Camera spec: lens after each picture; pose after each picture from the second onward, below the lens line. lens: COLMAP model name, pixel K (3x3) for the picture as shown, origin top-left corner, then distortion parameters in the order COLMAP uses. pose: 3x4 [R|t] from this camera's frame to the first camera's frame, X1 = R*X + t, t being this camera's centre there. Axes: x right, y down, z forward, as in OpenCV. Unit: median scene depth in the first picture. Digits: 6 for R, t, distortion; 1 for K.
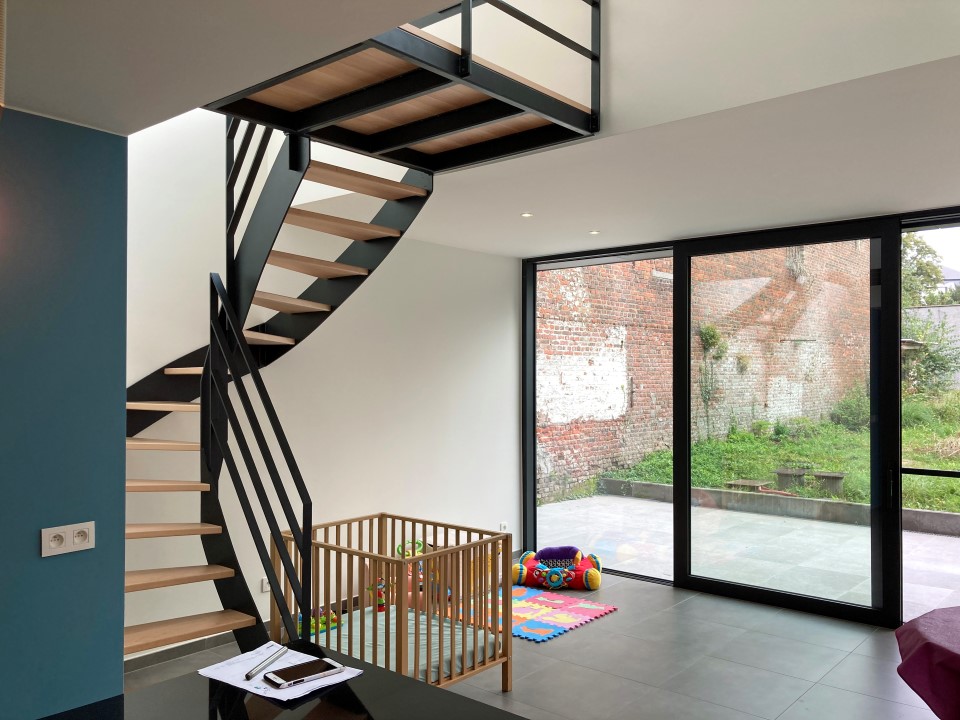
lens RADIAL K [[797.5, 0, 452.2], [0, 797.5, 356.5], [0, 0, 1]] dist [0.022732, -0.033000]
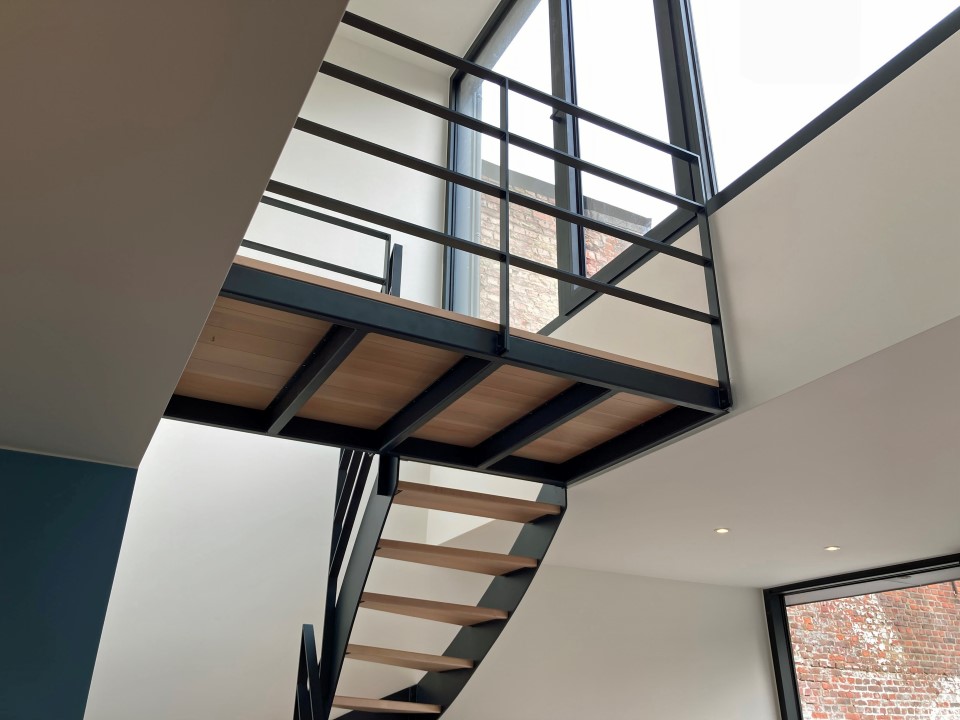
lens RADIAL K [[797.5, 0, 482.3], [0, 797.5, 355.8], [0, 0, 1]] dist [0.022732, -0.033000]
pose [[0.939407, -0.146199, -0.310065, 0.107415], [0.005356, 0.910645, -0.413154, -0.007015], [0.342762, 0.386459, 0.856250, 0.132389]]
